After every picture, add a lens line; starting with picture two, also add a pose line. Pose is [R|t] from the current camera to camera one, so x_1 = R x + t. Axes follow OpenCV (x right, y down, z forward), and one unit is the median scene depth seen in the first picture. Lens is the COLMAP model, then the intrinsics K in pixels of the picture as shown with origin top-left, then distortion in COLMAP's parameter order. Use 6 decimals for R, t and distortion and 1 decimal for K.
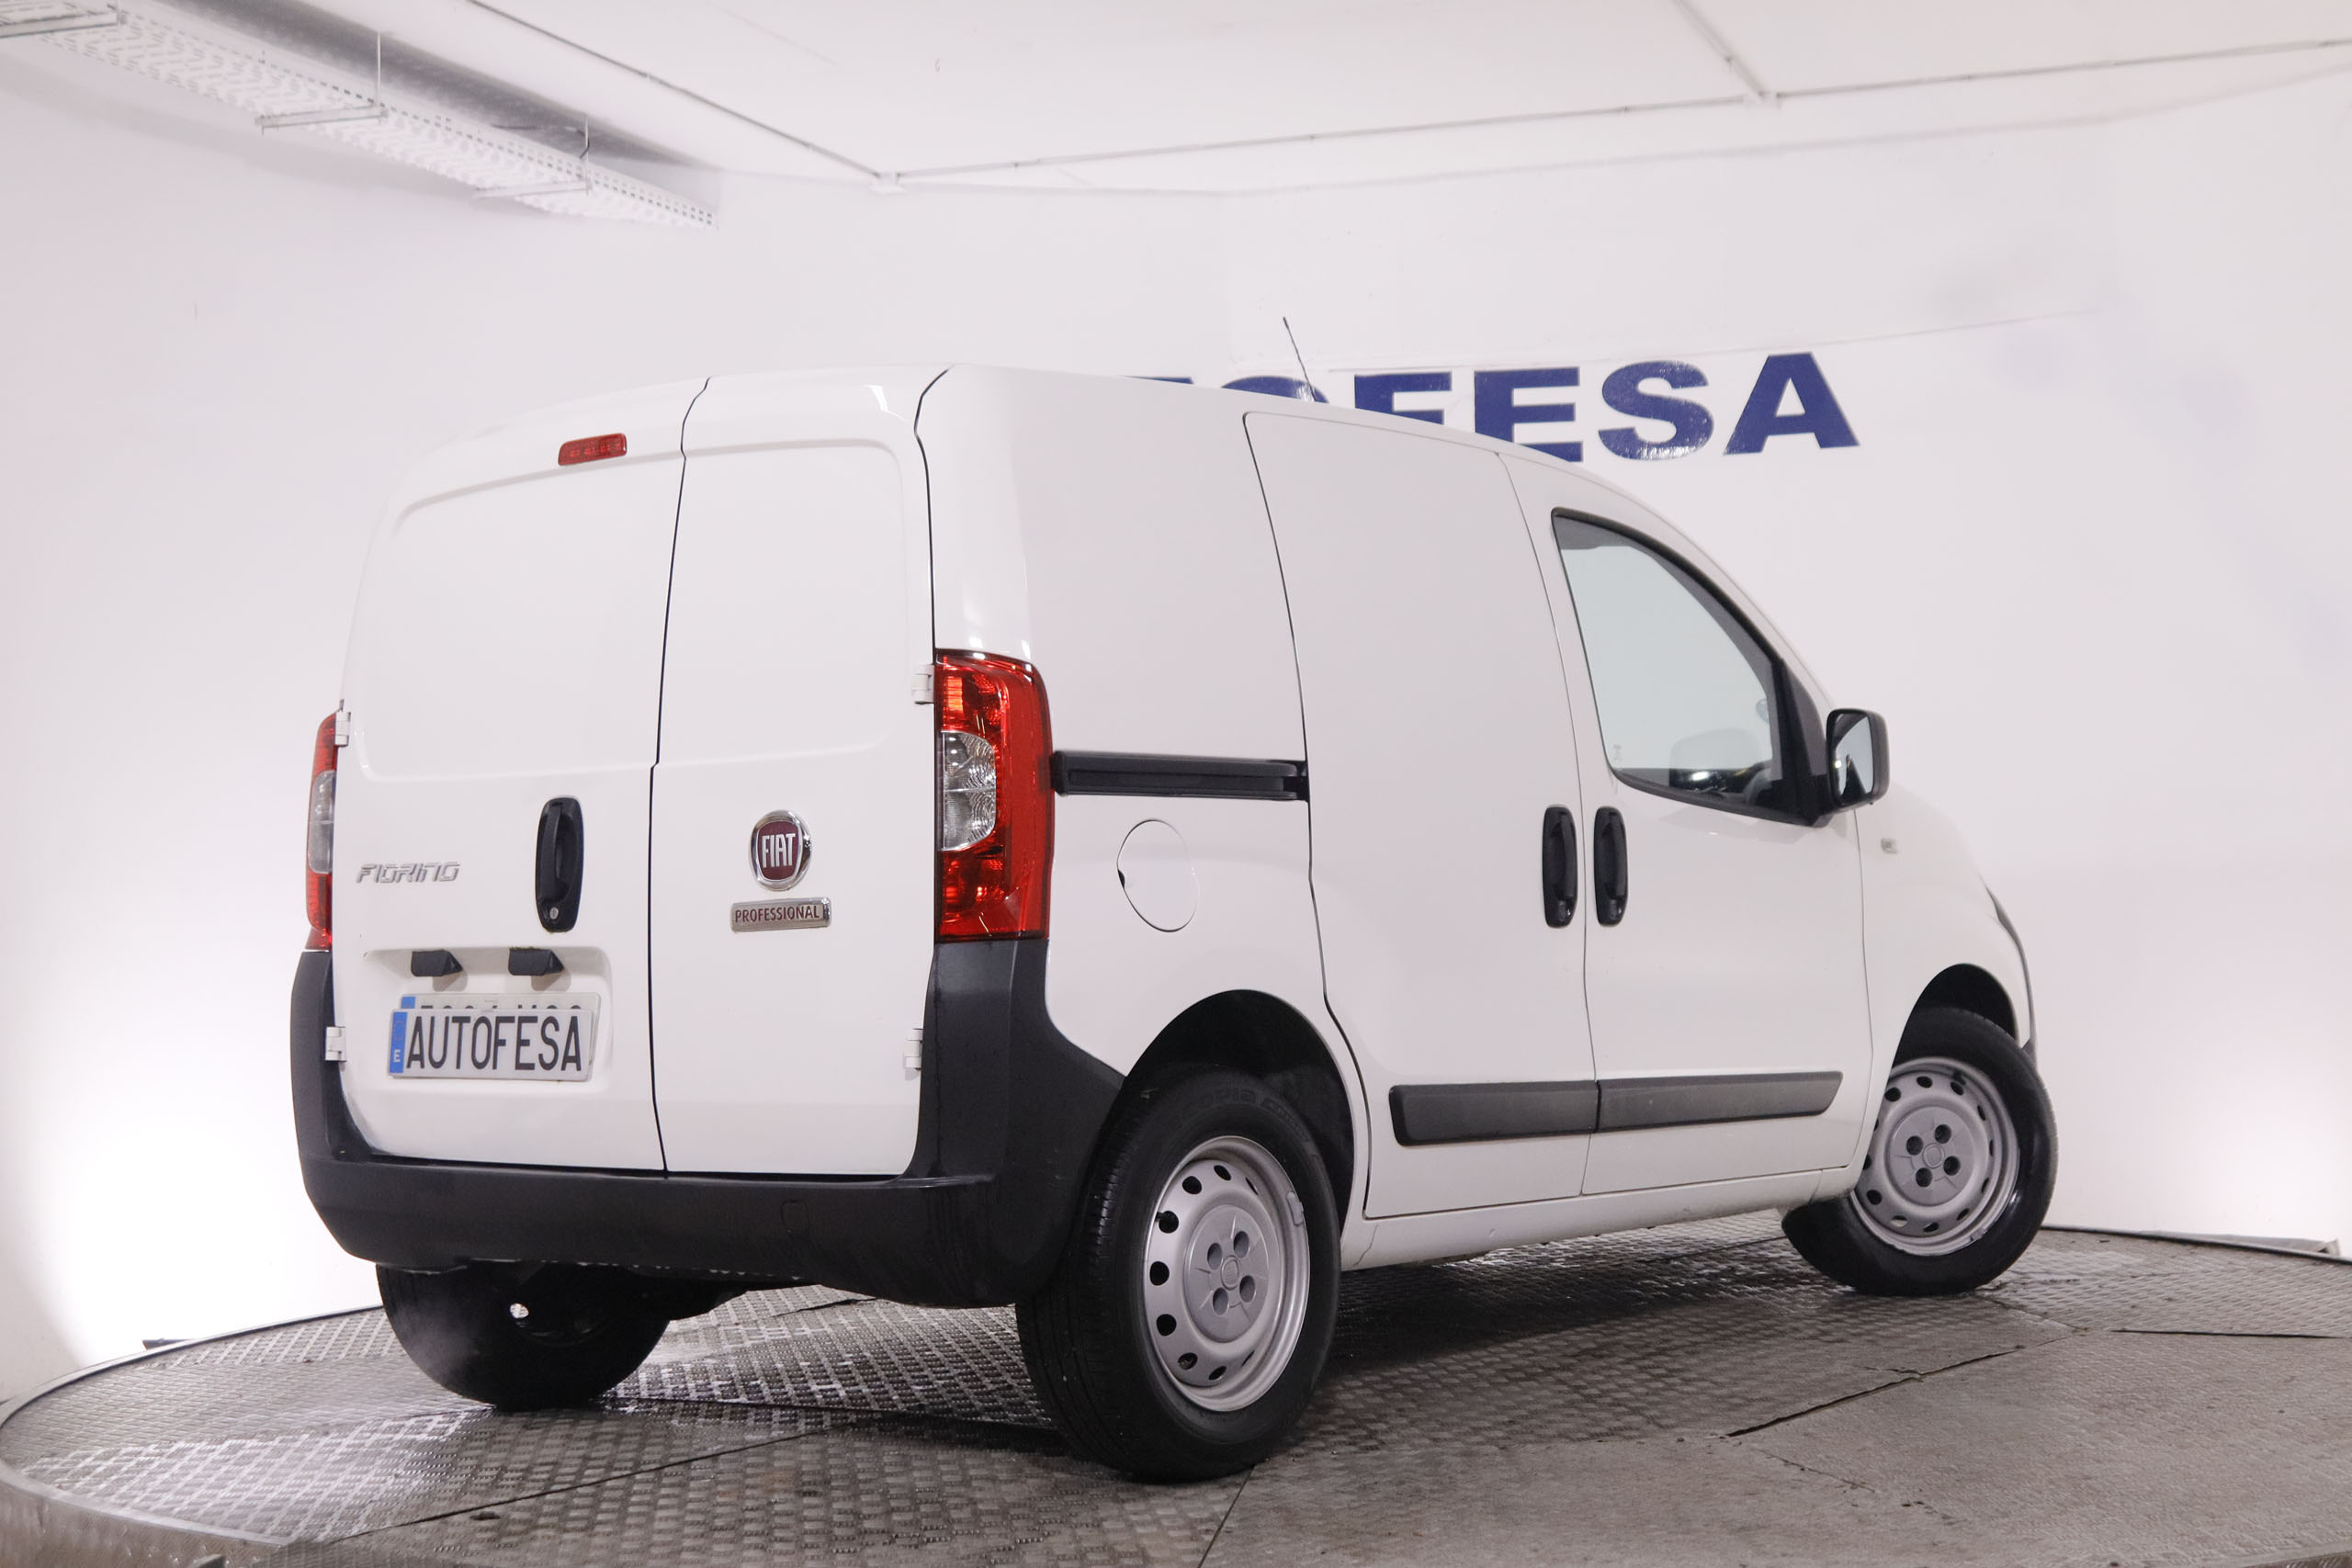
lens RADIAL K [[3715.0, 0, 1176.0], [0, 3715.0, 784.0], [0, 0, 1]] dist [-0.013790, 0.255189]
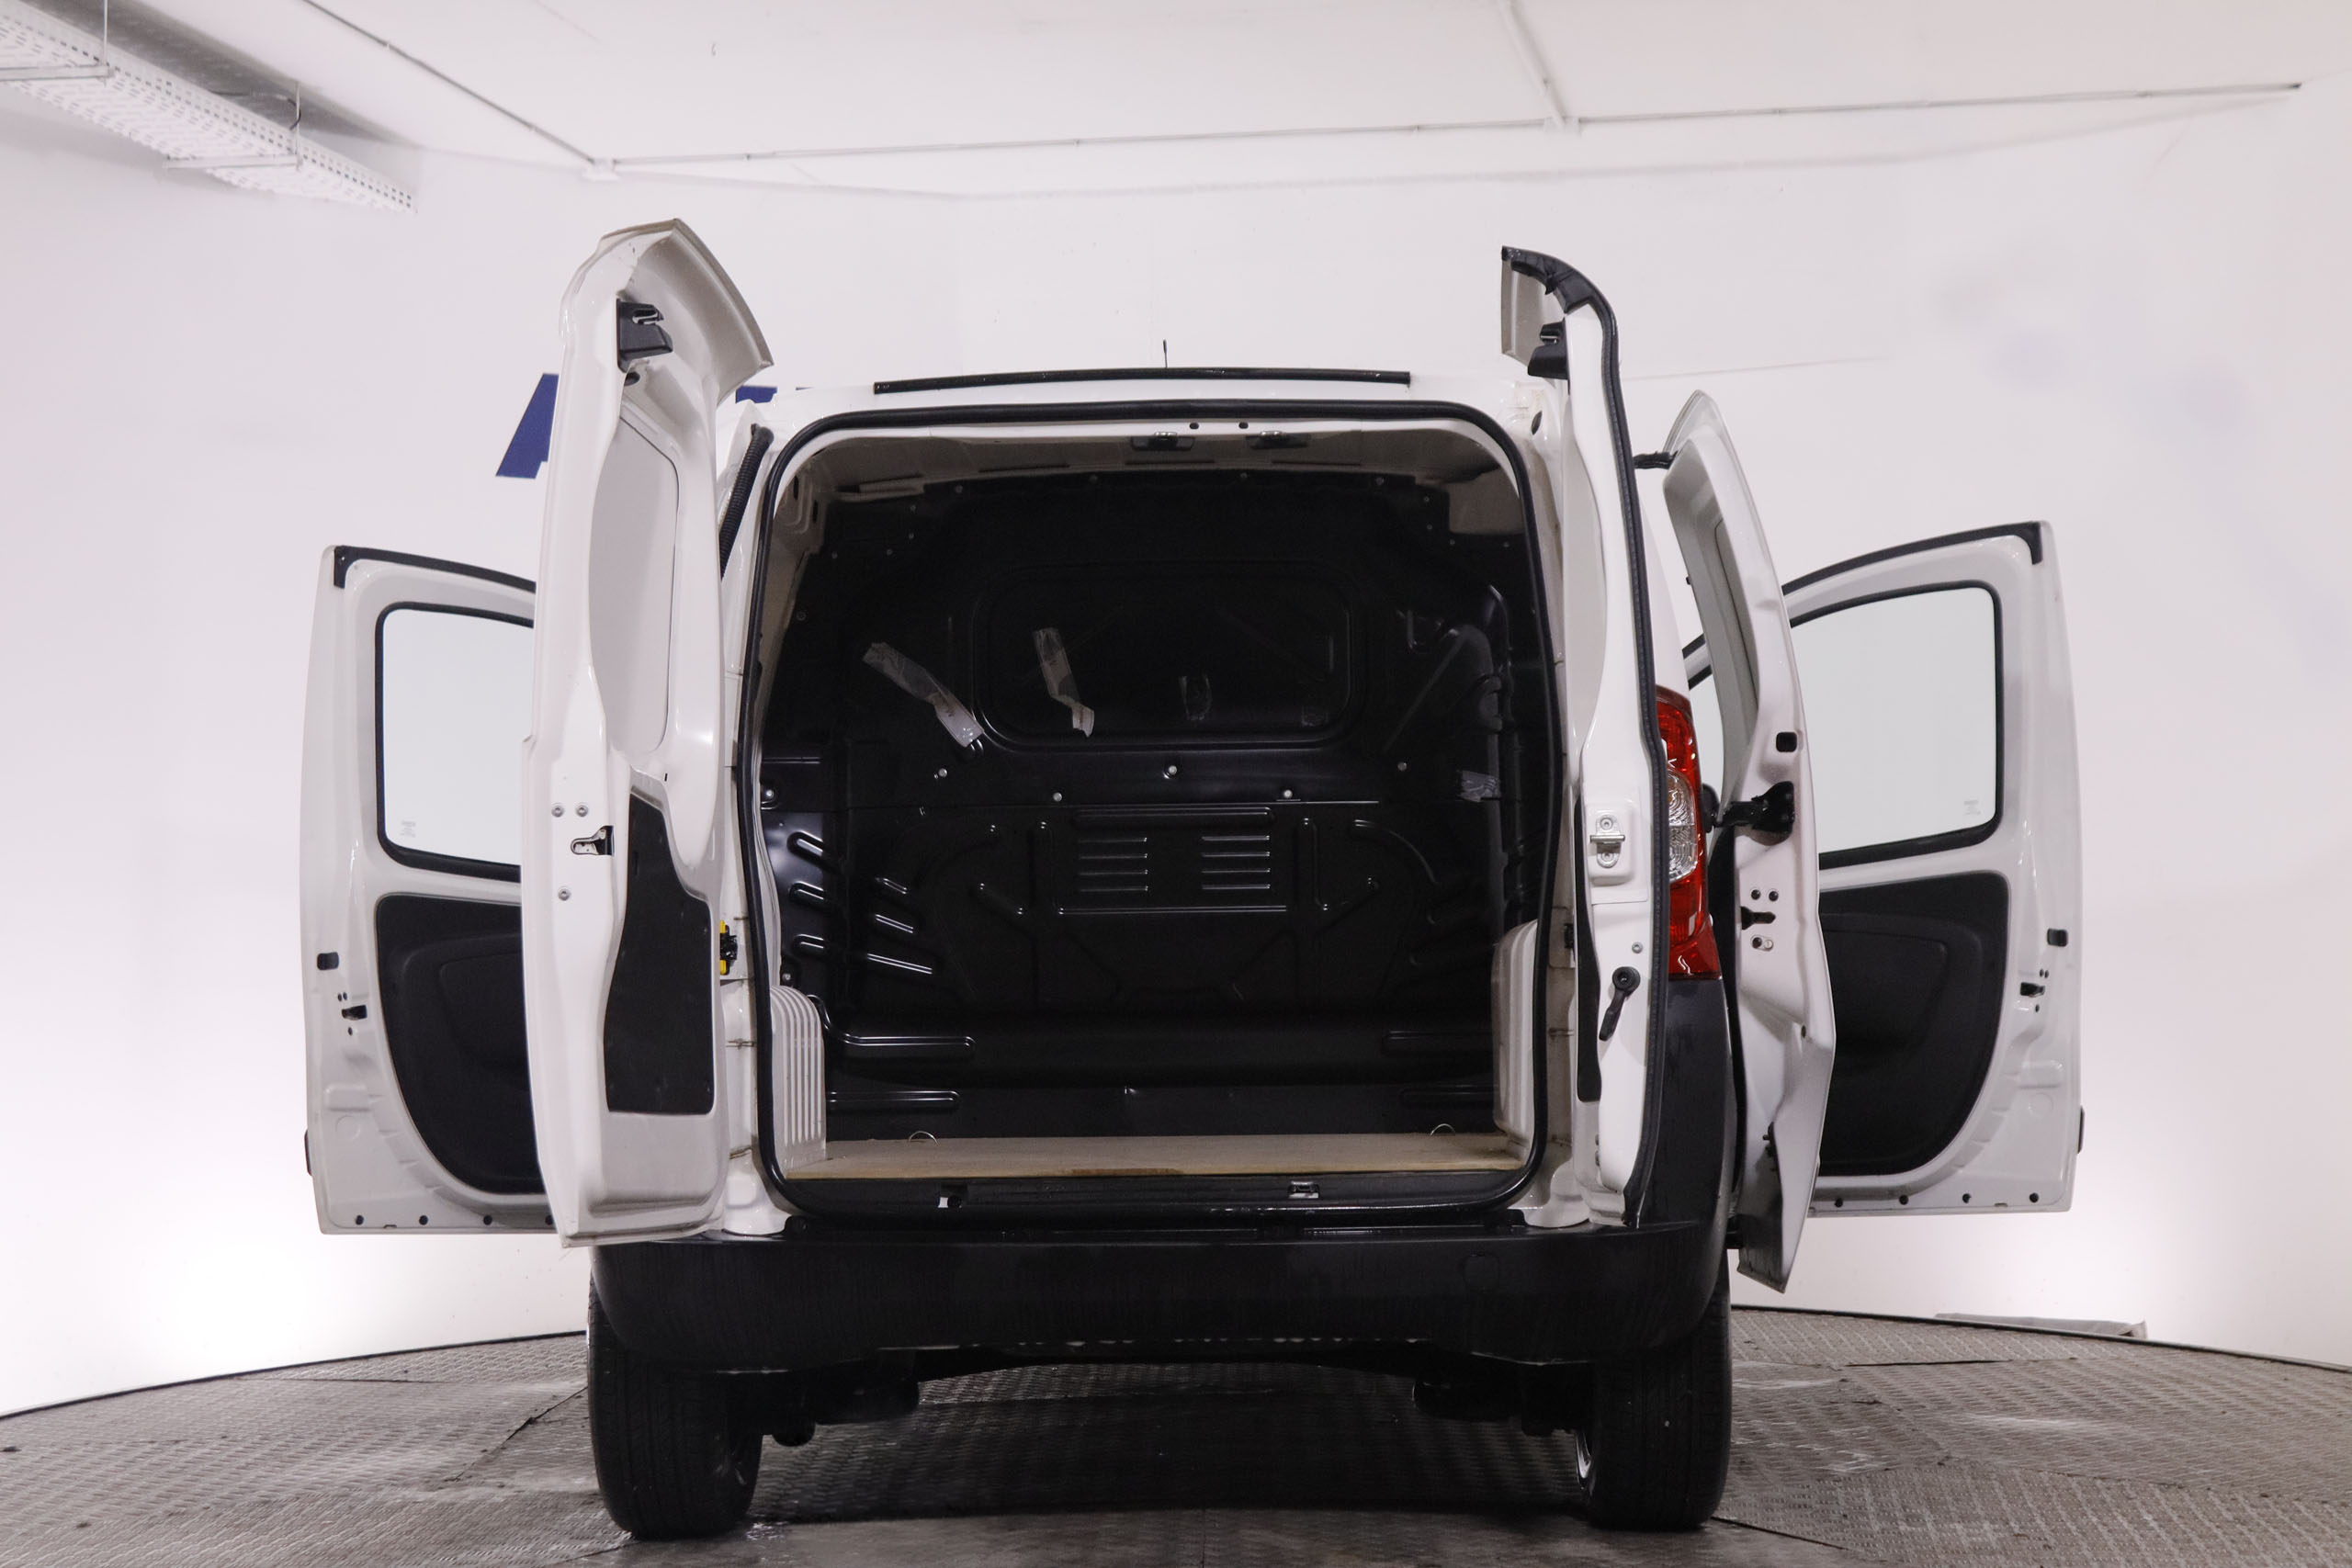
lens RADIAL K [[4087.6, 0, 1176.0], [0, 4087.6, 784.0], [0, 0, 1]] dist [0.052825, 0.014640]
pose [[0.986745, 0.018058, 0.161269, -0.106456], [-0.016402, 0.999798, -0.011591, -0.001447], [-0.161446, 0.008792, 0.986842, -0.017772]]
